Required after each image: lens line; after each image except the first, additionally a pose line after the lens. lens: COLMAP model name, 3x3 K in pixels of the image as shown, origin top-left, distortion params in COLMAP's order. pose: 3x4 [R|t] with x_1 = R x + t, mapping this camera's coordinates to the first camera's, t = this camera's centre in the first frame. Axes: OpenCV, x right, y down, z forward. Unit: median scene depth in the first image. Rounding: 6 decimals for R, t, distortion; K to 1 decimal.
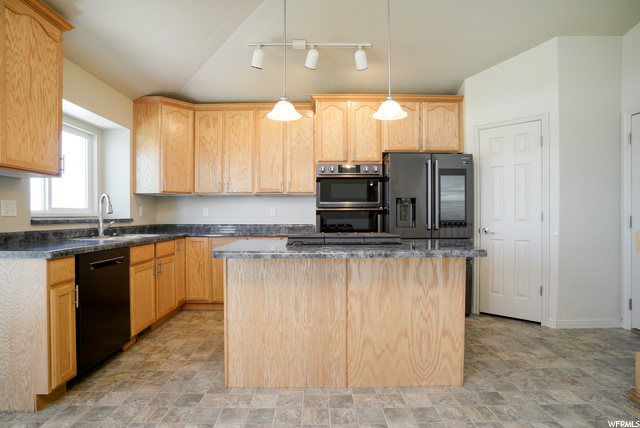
lens RADIAL K [[338.0, 0, 315.5], [0, 338.0, 222.8], [0, 0, 1]] dist [-0.076519, 0.035261]
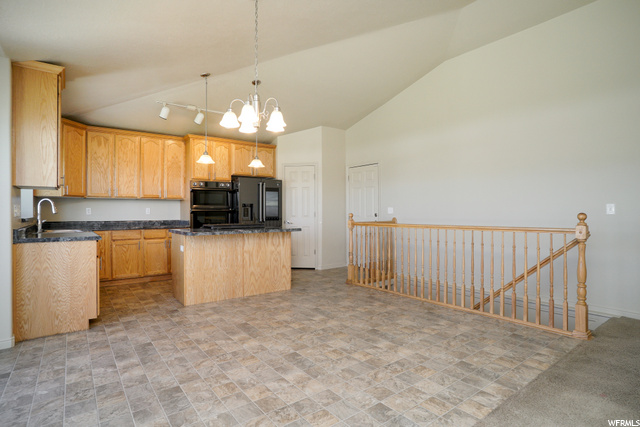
lens RADIAL K [[338.2, 0, 315.5], [0, 338.2, 210.8], [0, 0, 1]] dist [-0.068128, 0.032756]
pose [[0.801897, 0.002494, 0.597457, -0.485780], [0.012874, 0.999687, -0.021452, 0.003010], [-0.597324, 0.024894, 0.801614, -0.588816]]
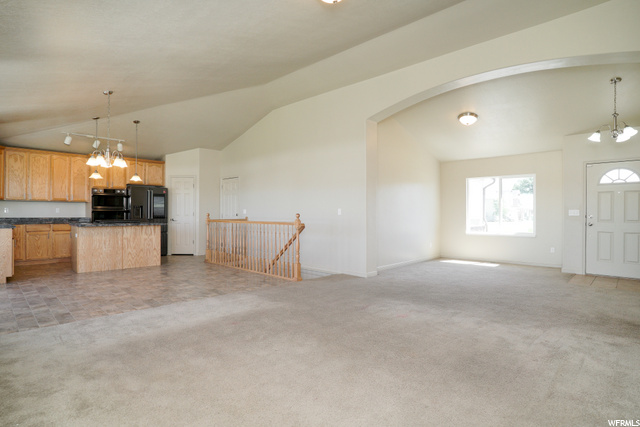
lens RADIAL K [[338.2, 0, 315.5], [0, 338.2, 210.8], [0, 0, 1]] dist [-0.068128, 0.032756]
pose [[0.697623, 0.009276, 0.716405, -0.527218], [0.007003, 0.999780, -0.019765, 0.015733], [-0.716430, 0.018806, 0.697405, -1.491128]]
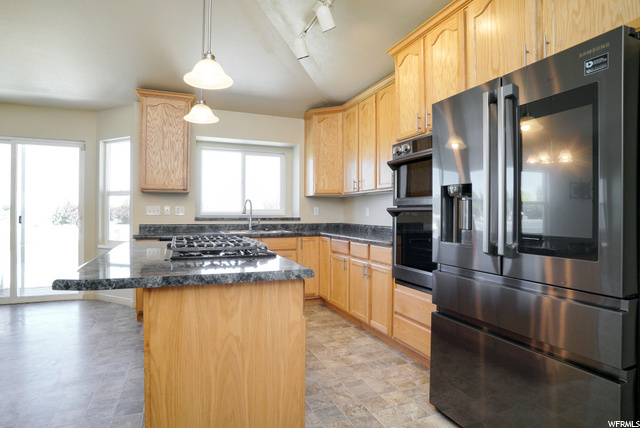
lens RADIAL K [[359.3, 0, 320.0], [0, 359.3, 223.8], [0, 0, 1]] dist [-0.050864, -0.000011]
pose [[0.382585, 0.027663, -0.923506, 0.728012], [-0.024301, 0.999507, 0.019872, -0.019148], [0.923601, 0.014839, 0.383068, 0.608901]]
